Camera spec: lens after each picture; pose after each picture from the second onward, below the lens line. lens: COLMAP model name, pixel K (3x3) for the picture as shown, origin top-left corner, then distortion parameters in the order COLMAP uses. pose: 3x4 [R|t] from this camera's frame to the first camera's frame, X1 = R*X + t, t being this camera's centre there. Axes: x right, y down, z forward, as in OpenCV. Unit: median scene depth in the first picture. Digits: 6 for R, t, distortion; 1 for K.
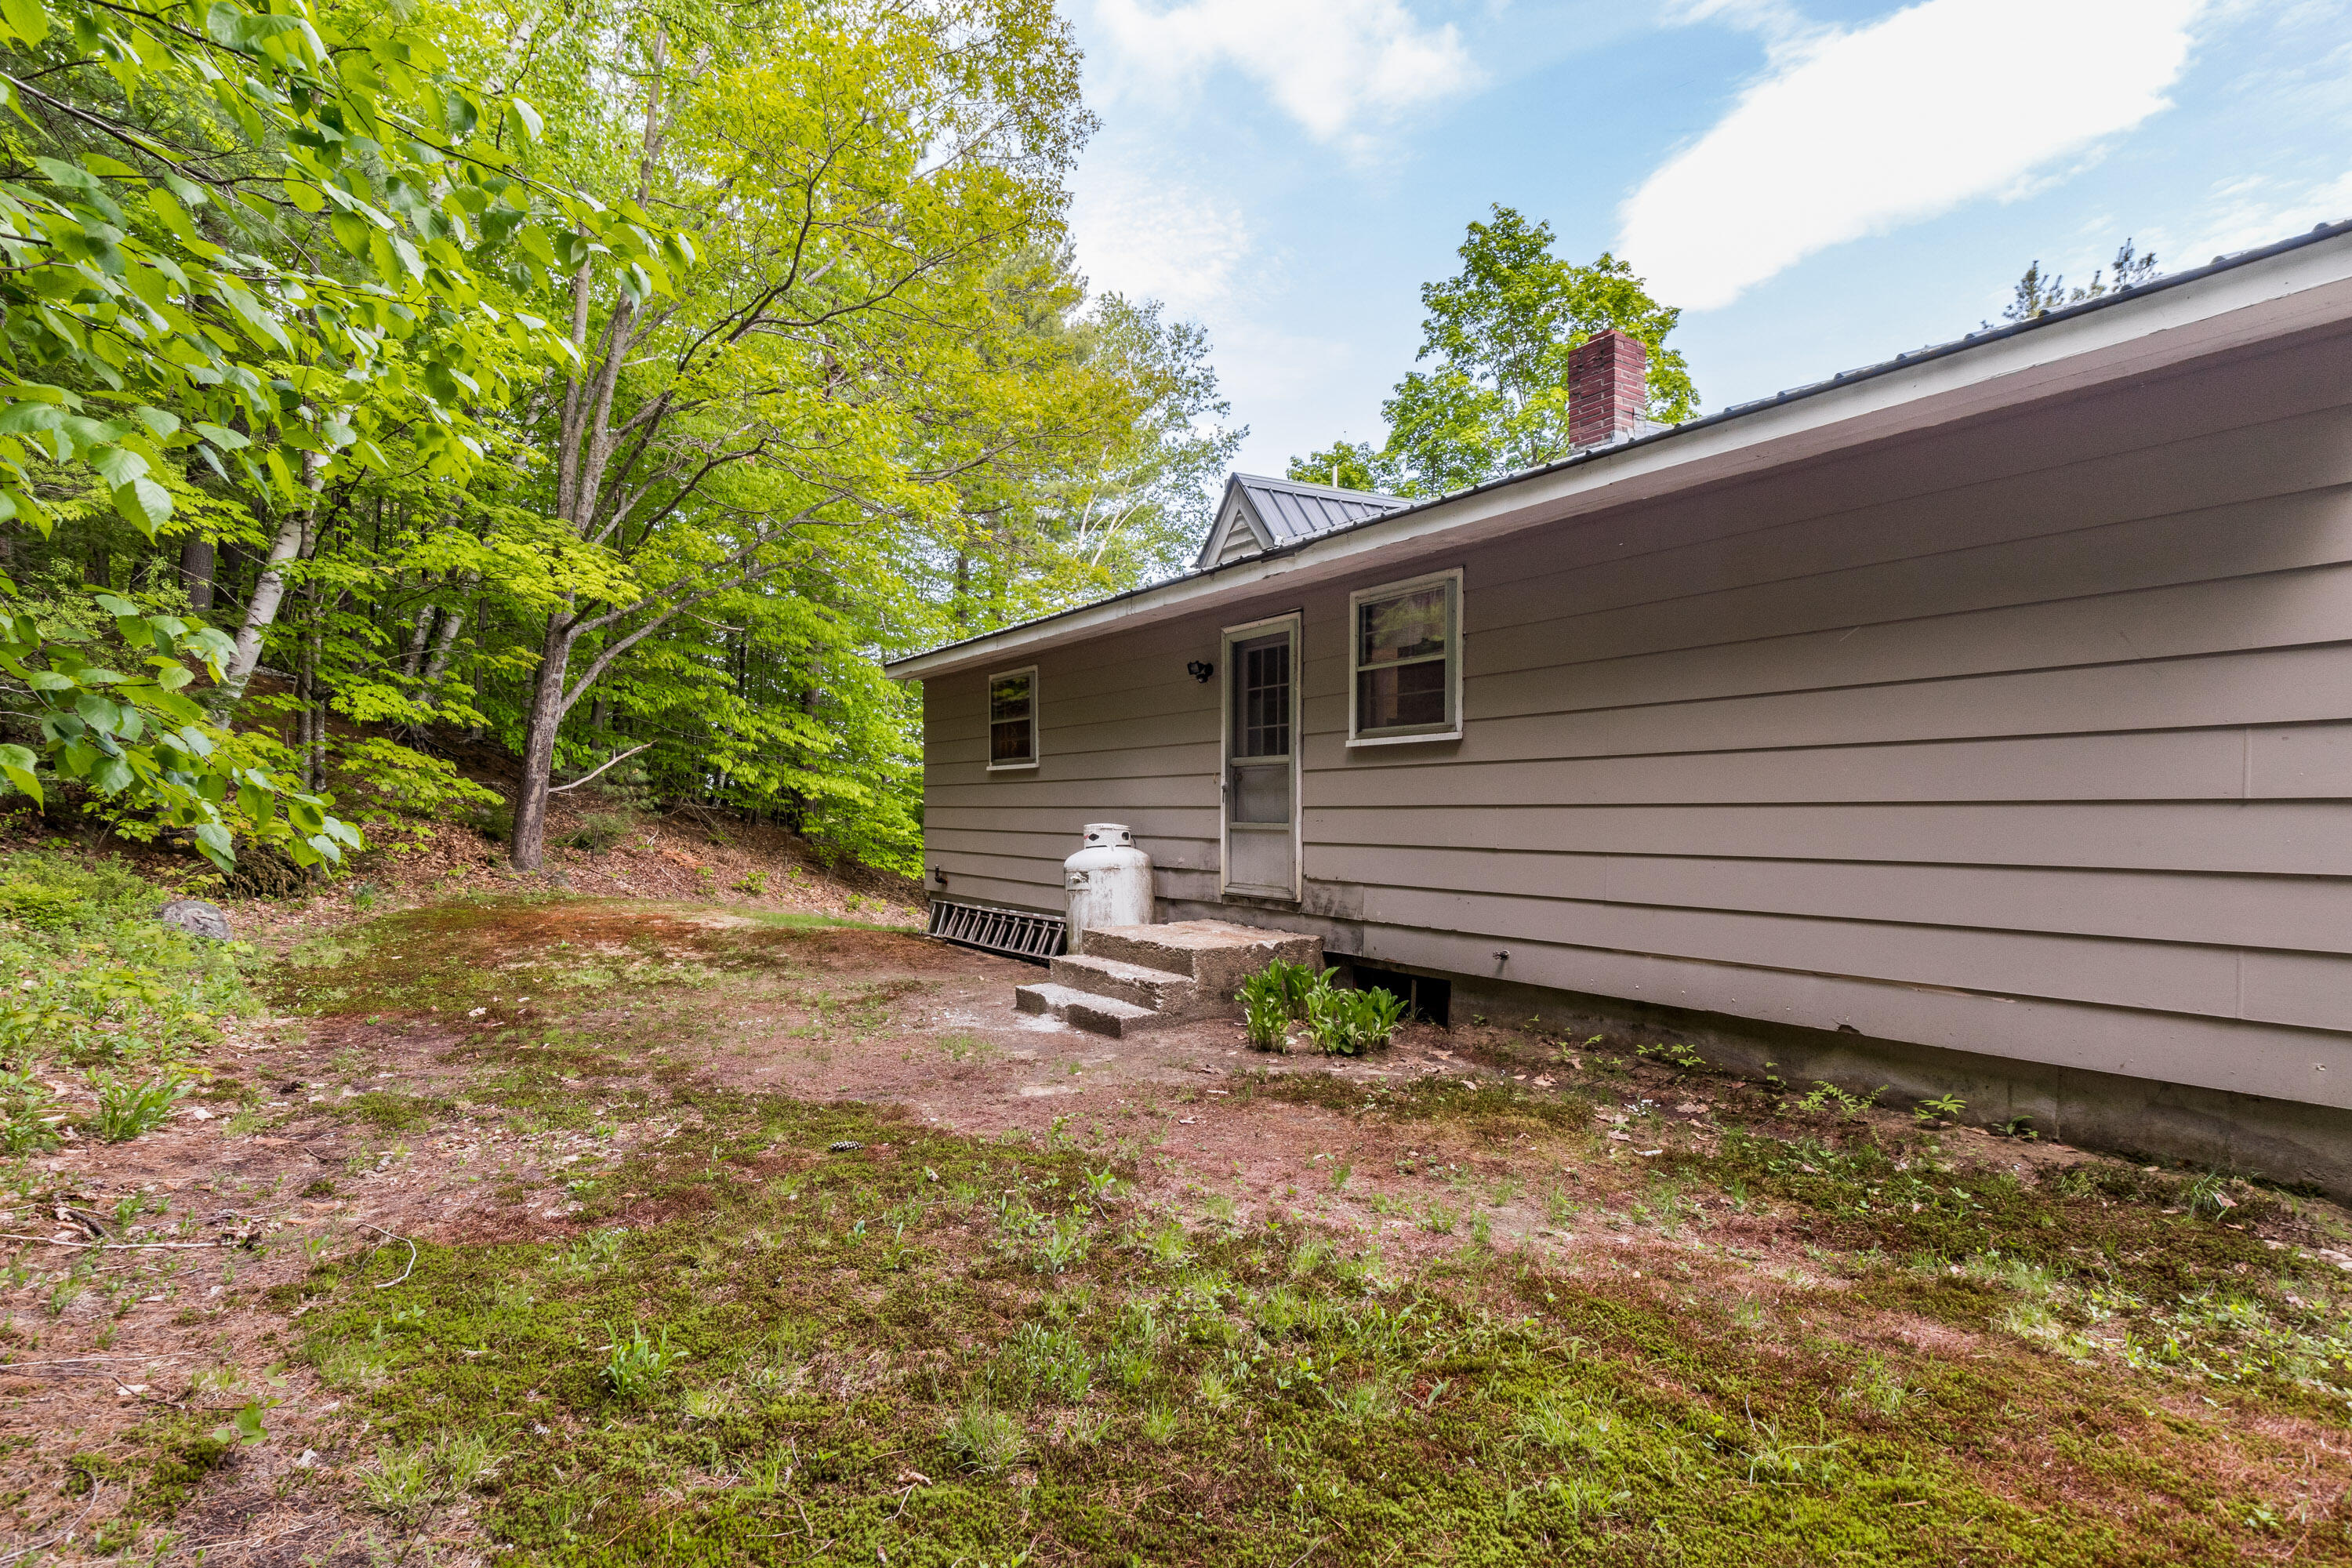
lens RADIAL K [[1121.5, 0, 1077.6], [0, 1121.5, 825.7], [0, 0, 1]] dist [0.002798, -0.002238]
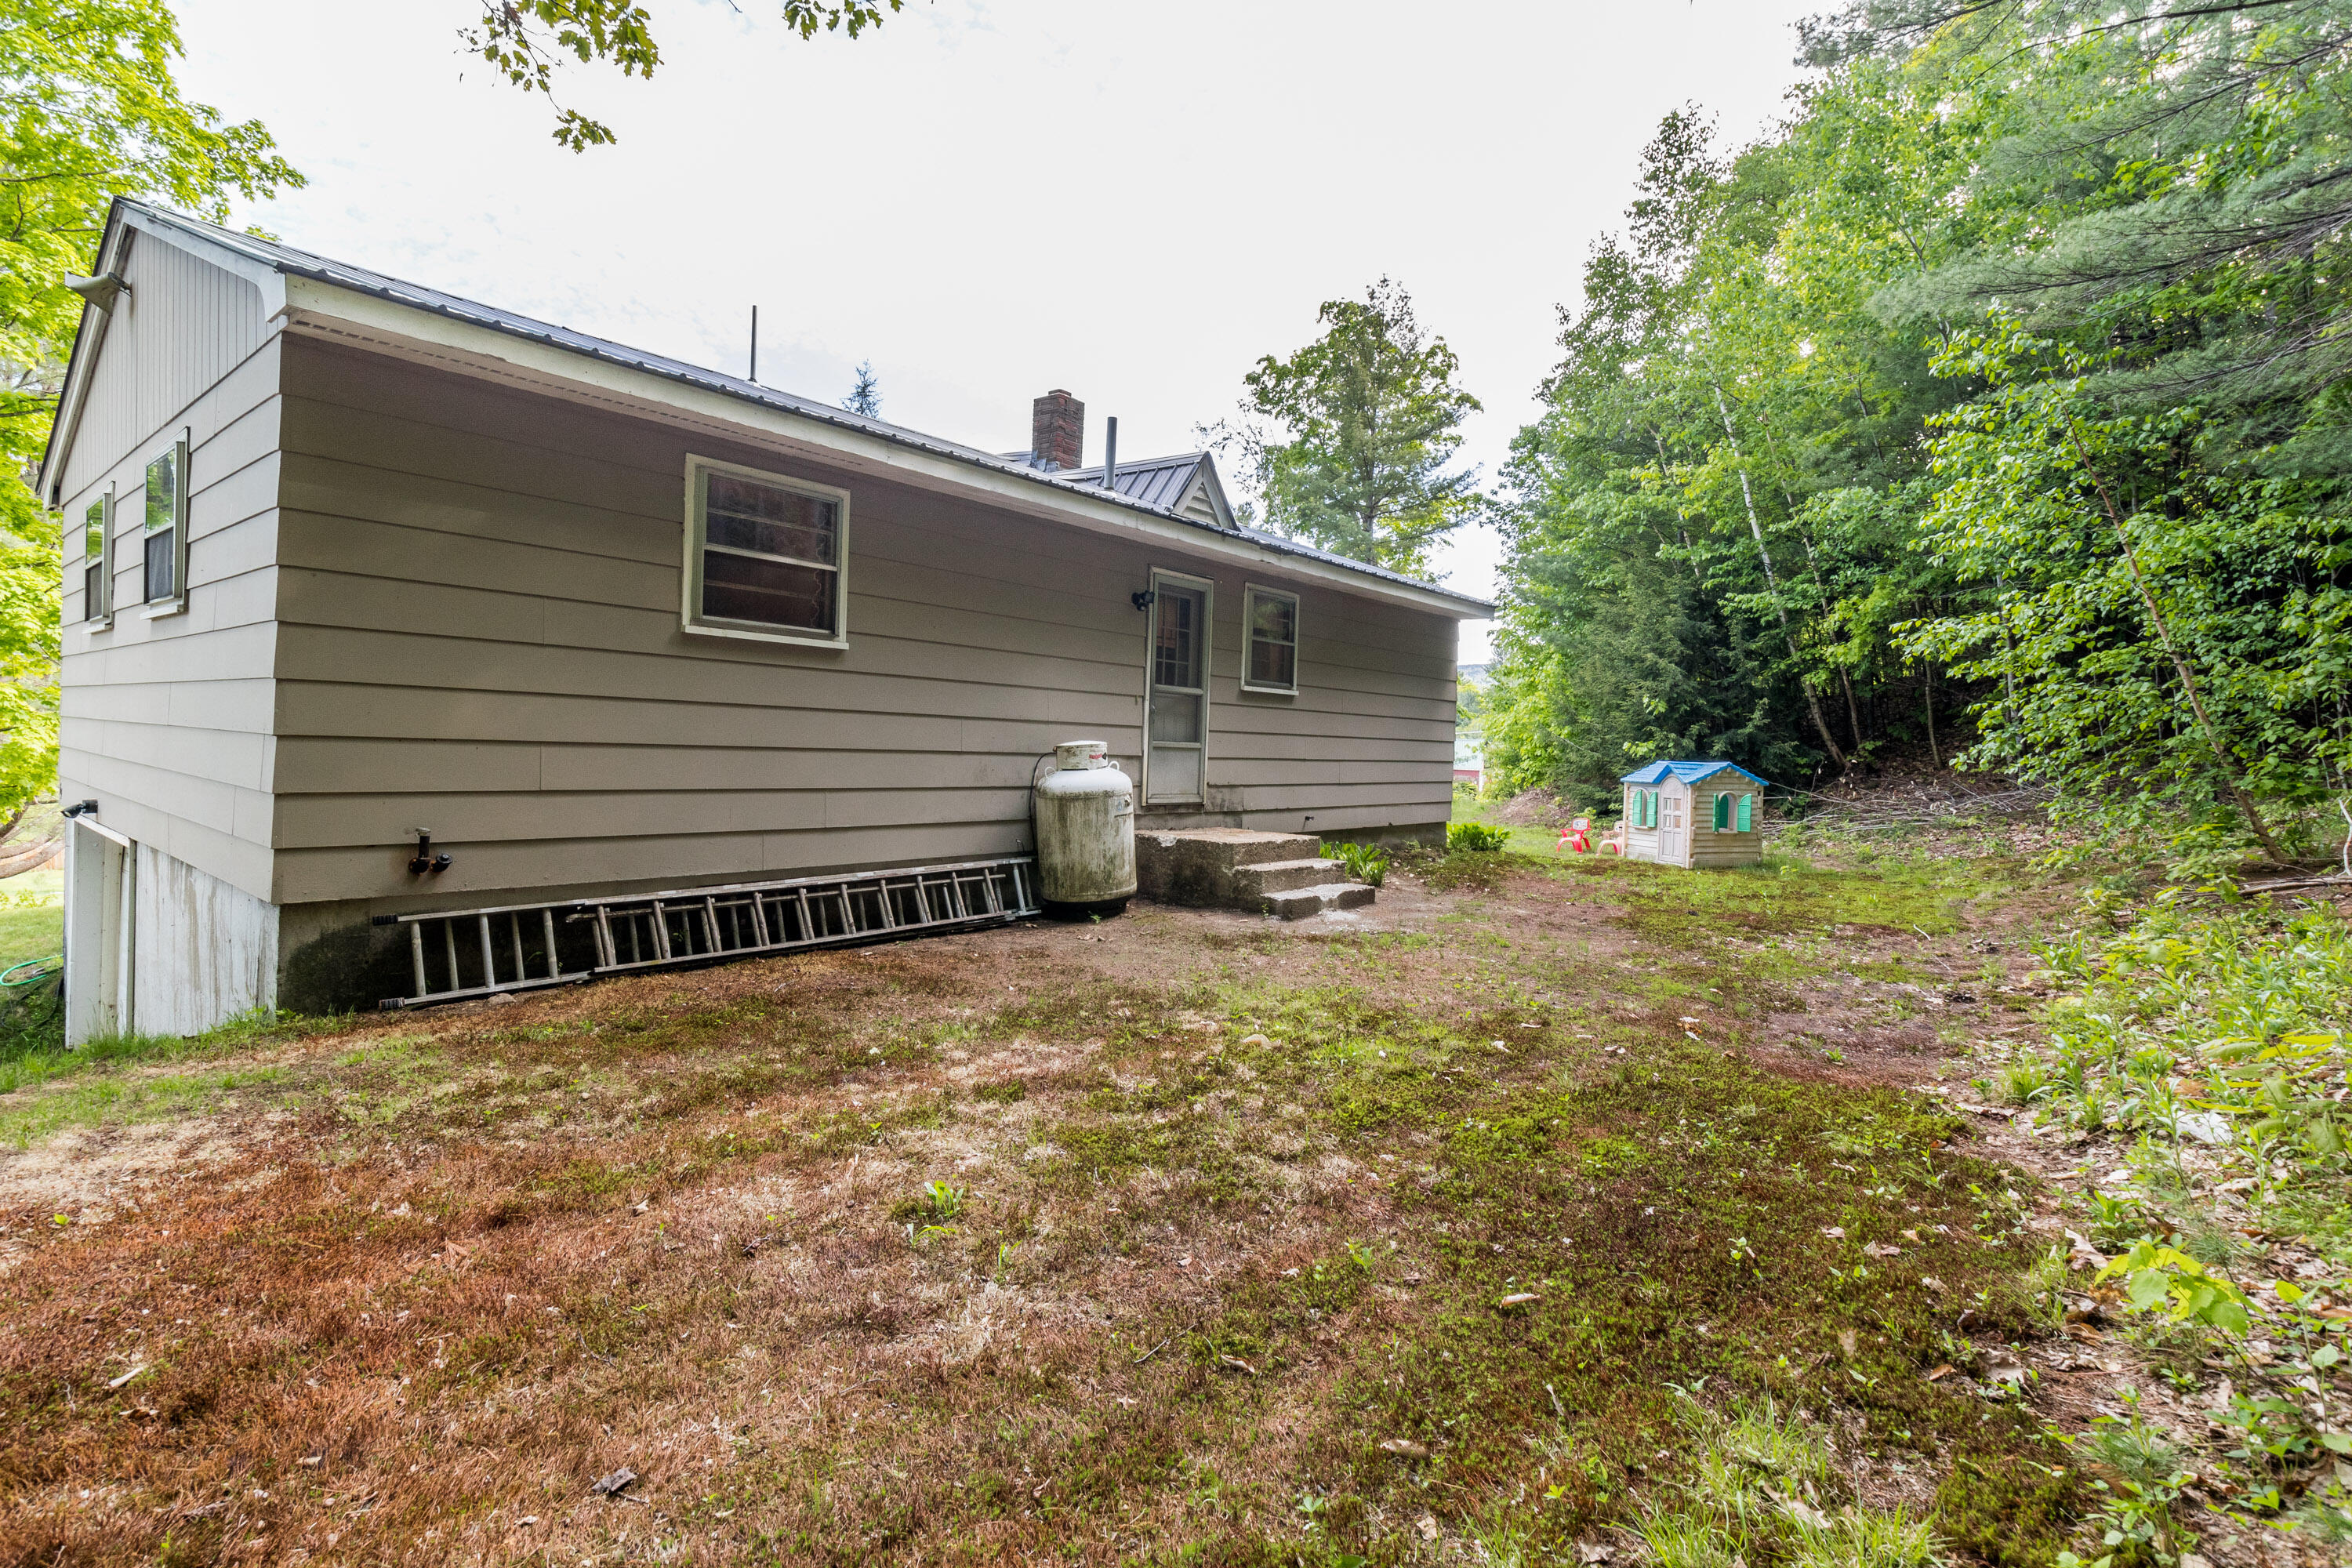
lens RADIAL K [[1121.5, 0, 1180.5], [0, 1121.5, 787.5], [0, 0, 1]] dist [0.002798, -0.002238]
pose [[-0.333957, -0.046743, 0.941429, -1.011867], [-0.020374, 0.998894, 0.042369, -0.004923], [-0.942368, -0.005031, -0.334540, 1.451763]]
